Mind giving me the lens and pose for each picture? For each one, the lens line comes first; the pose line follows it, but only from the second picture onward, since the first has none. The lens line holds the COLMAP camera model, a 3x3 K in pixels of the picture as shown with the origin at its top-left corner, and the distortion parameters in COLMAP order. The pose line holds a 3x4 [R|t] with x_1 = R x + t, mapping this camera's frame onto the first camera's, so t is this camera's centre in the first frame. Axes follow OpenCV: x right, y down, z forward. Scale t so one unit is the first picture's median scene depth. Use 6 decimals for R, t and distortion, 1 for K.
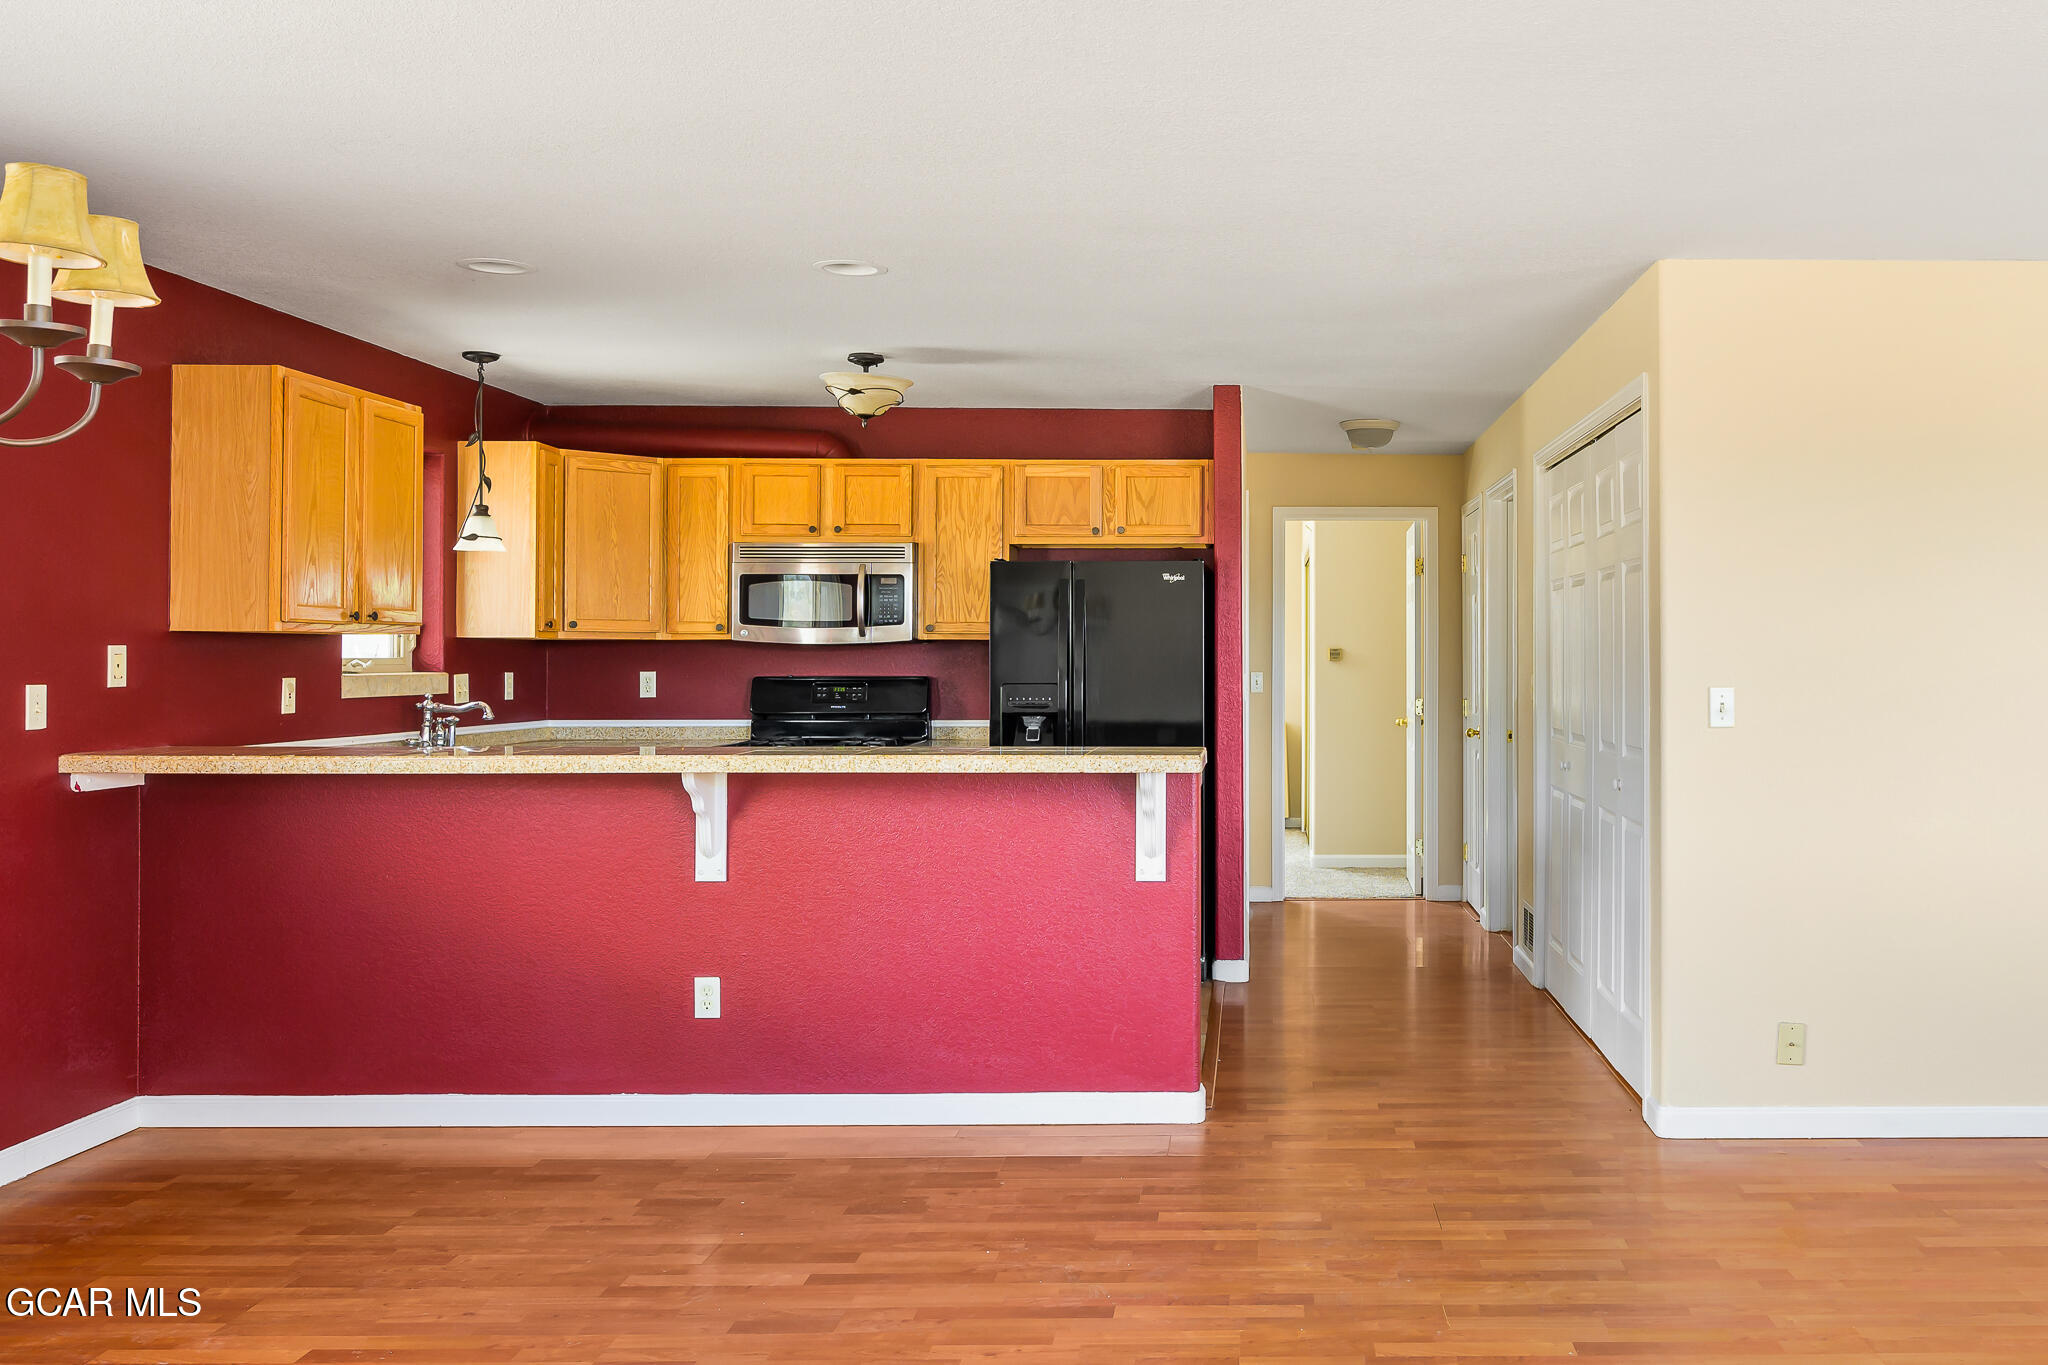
lens RADIAL K [[1711.4, 0, 1315.2], [0, 1711.4, 637.6], [0, 0, 1]] dist [-0.005350, -0.000558]
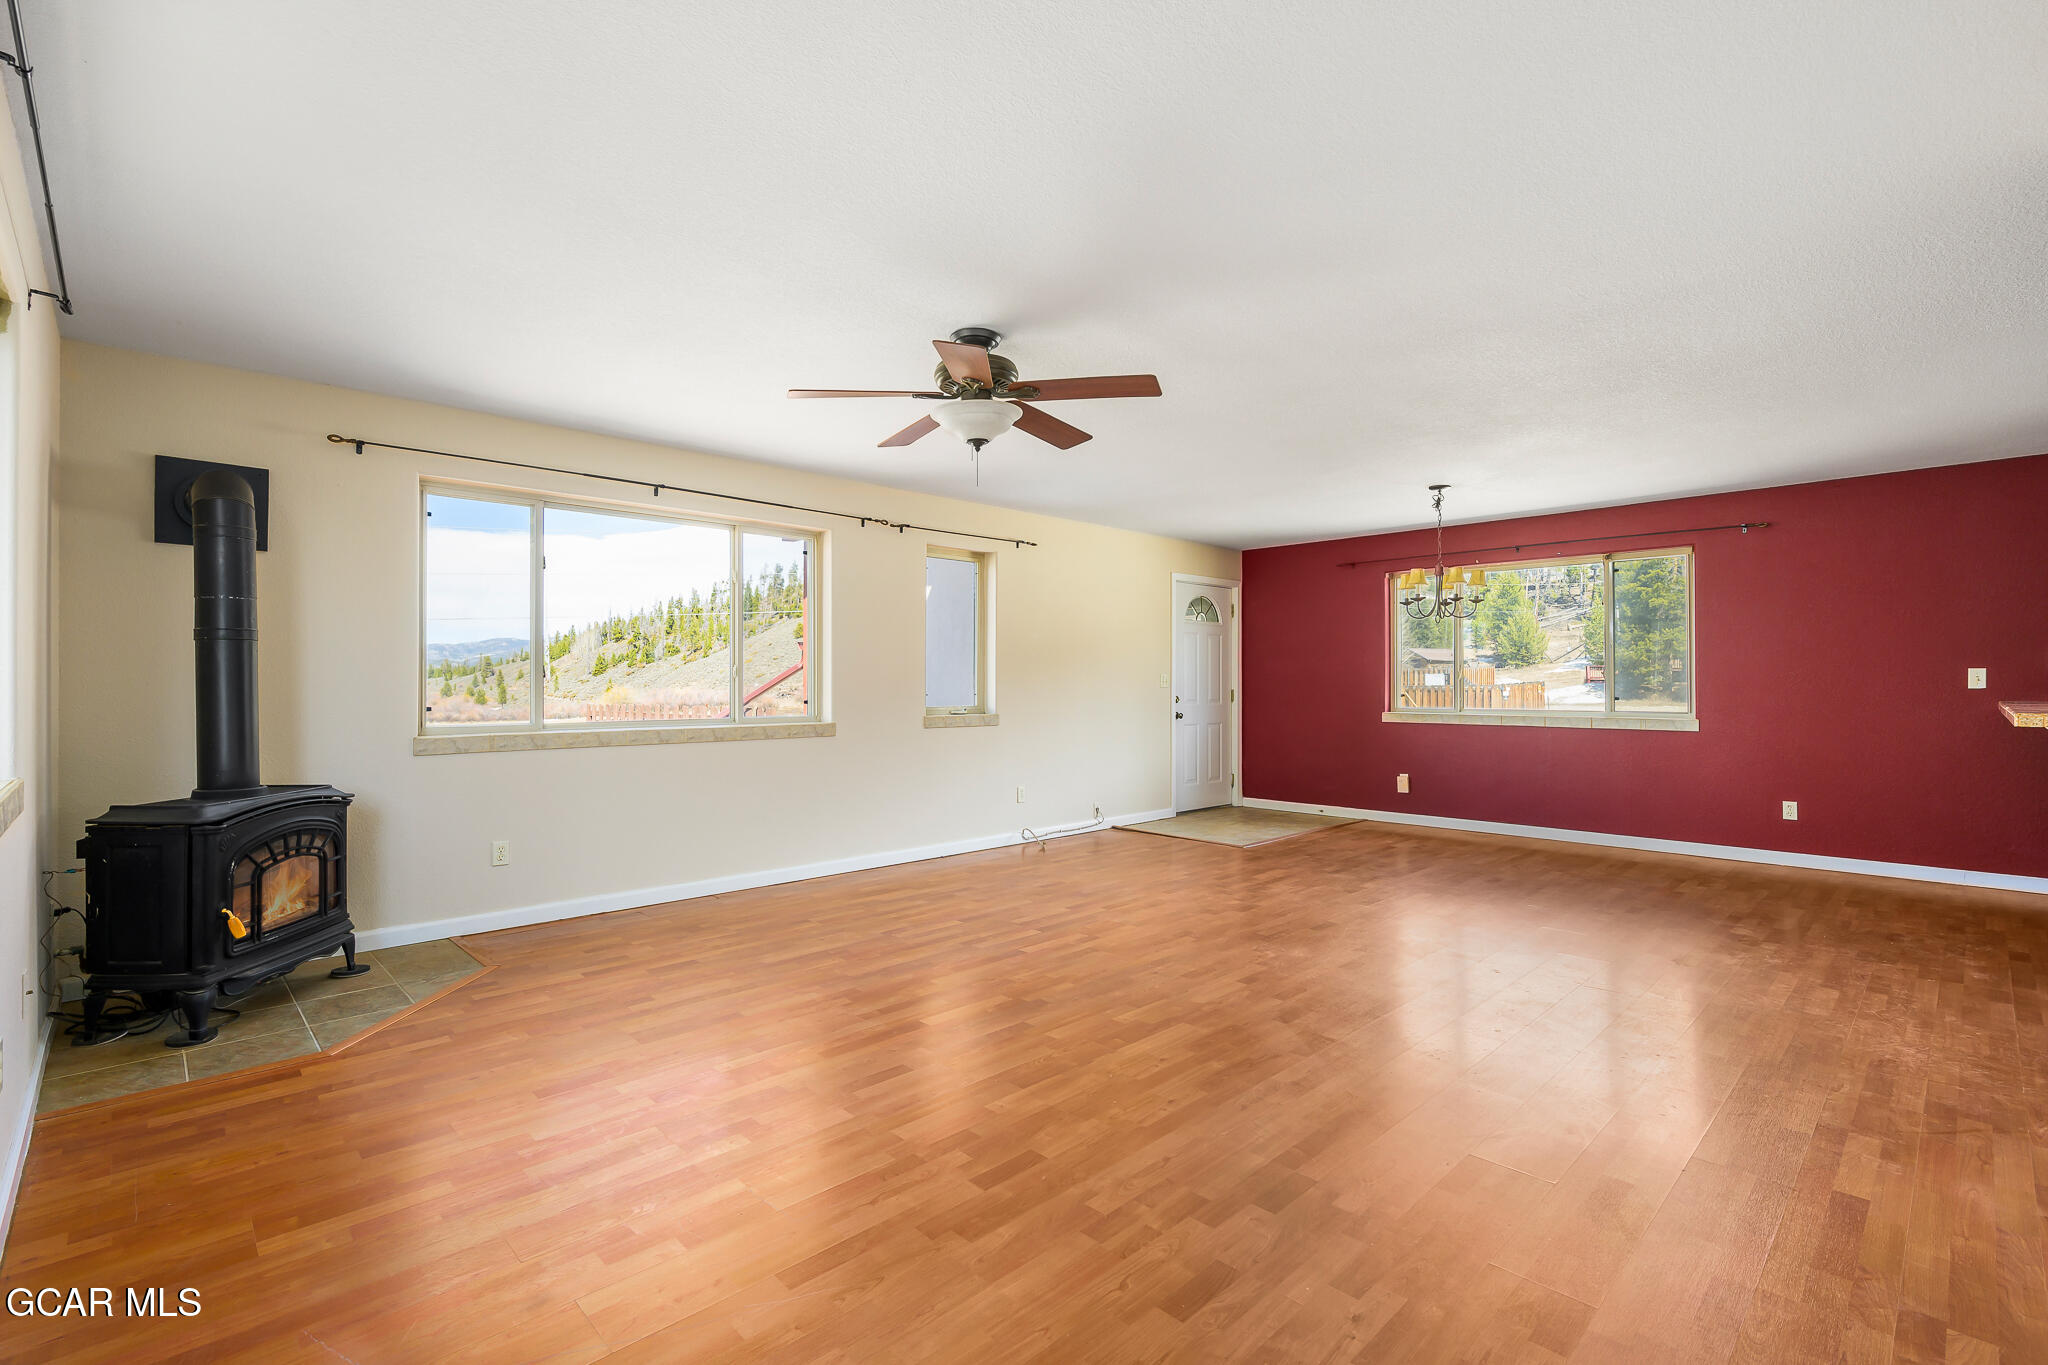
lens RADIAL K [[918.0, 0, 1010.2], [0, 918.0, 684.8], [0, 0, 1]] dist [-0.002351, -0.000993]
pose [[-0.747708, -0.000072, -0.664028, 0.878721], [0.005956, 0.999959, -0.006816, 0.044415], [0.664001, -0.009051, -0.747677, 0.942465]]
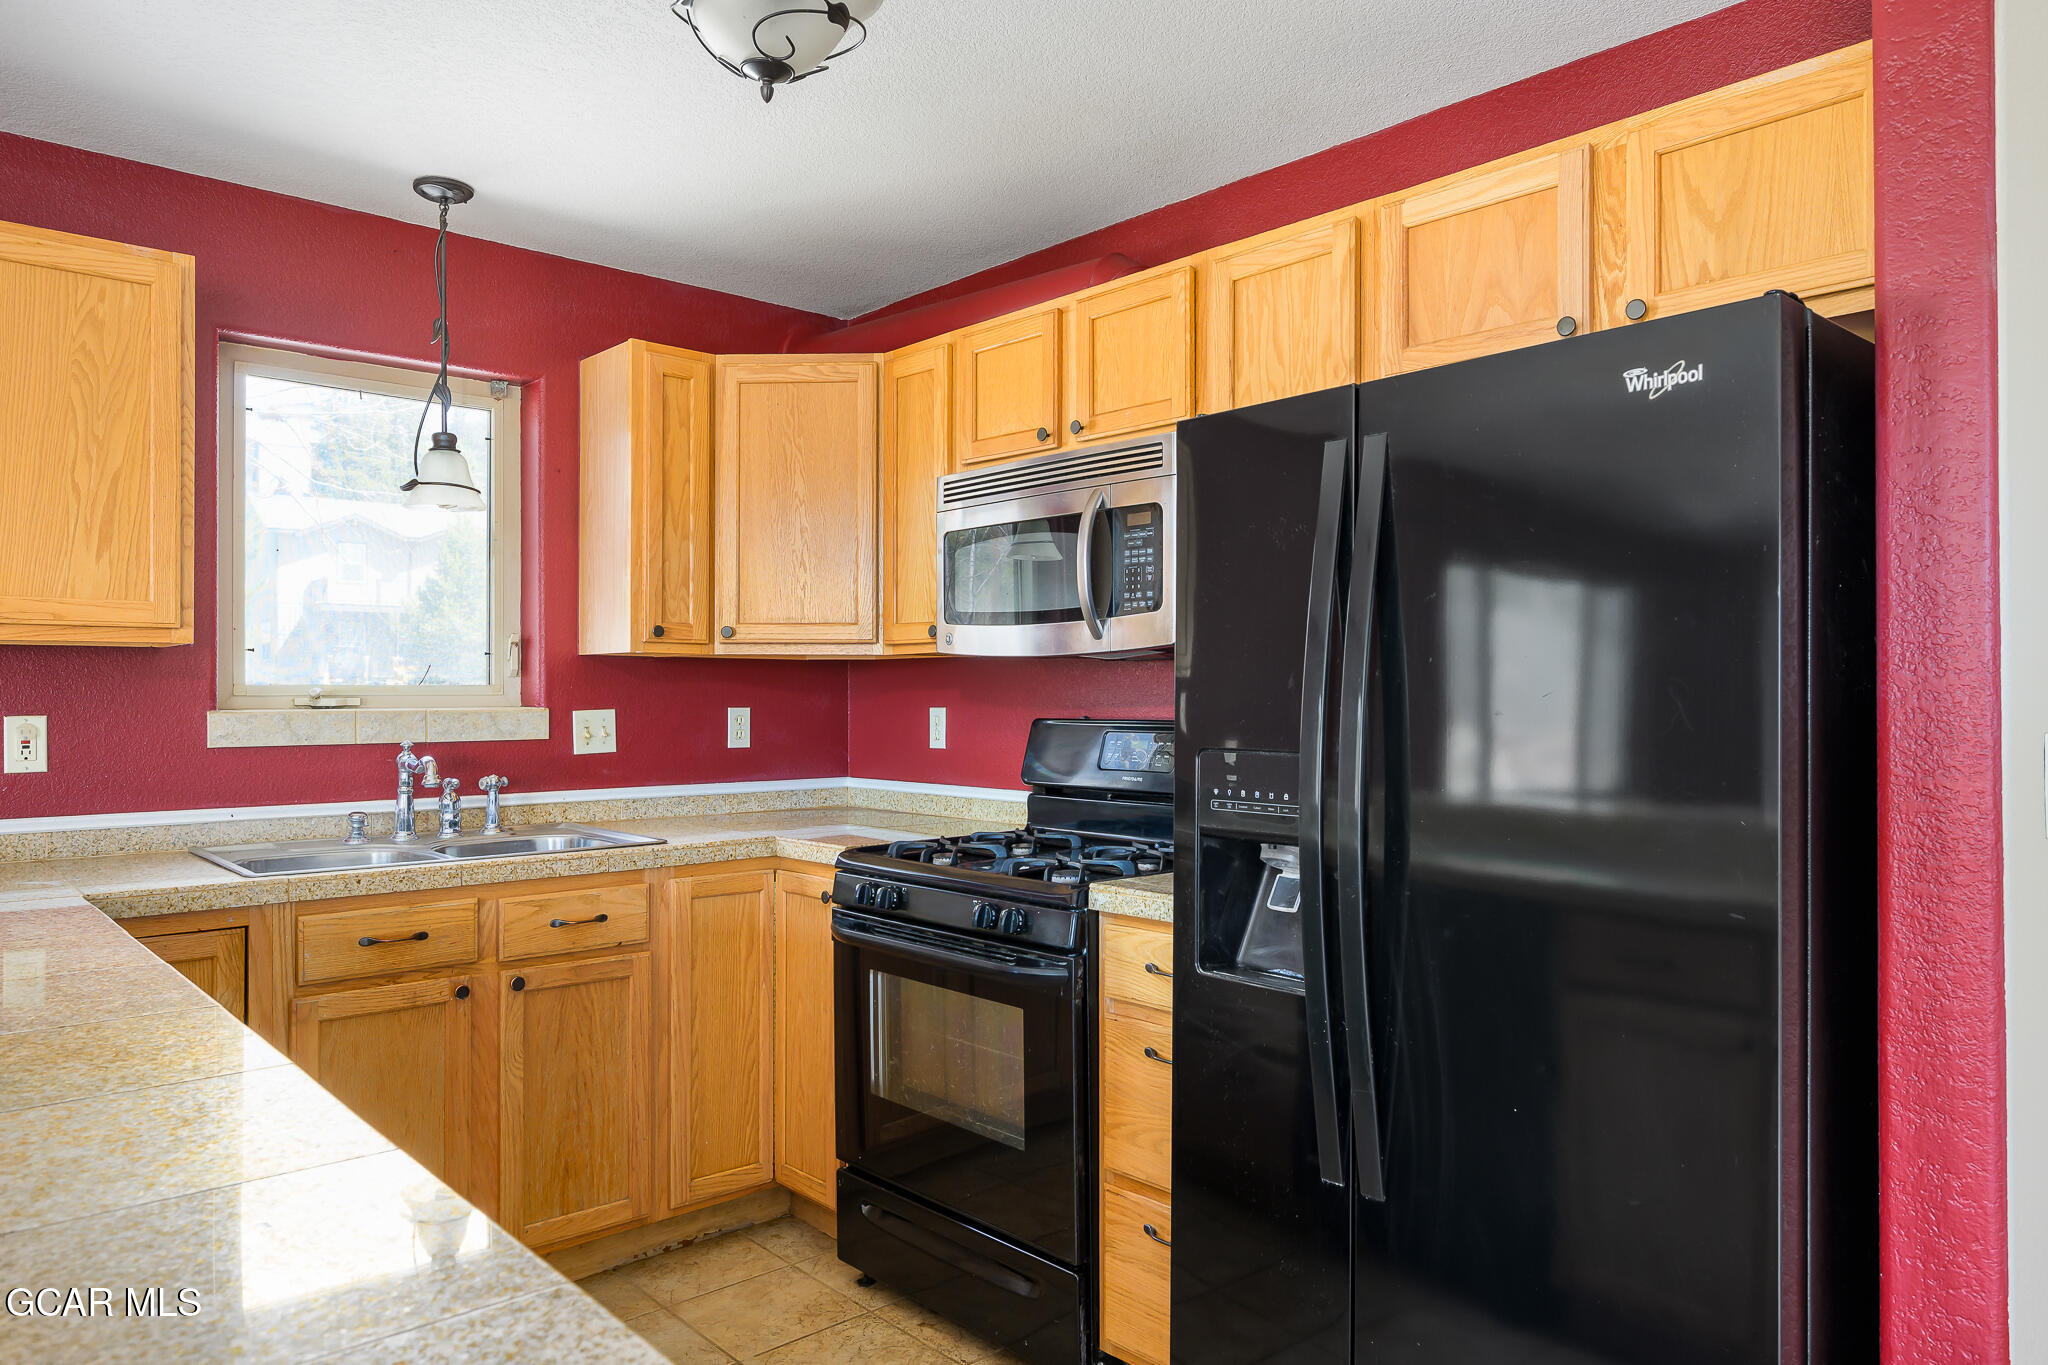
lens RADIAL K [[1340.3, 0, 1043.5], [0, 1340.3, 689.3], [0, 0, 1]] dist [-0.002858, -0.000435]
pose [[0.650181, -0.002324, -0.759775, 0.020506], [0.009643, 0.999940, 0.005193, 0.016768], [0.759718, -0.010702, 0.650165, 1.087733]]
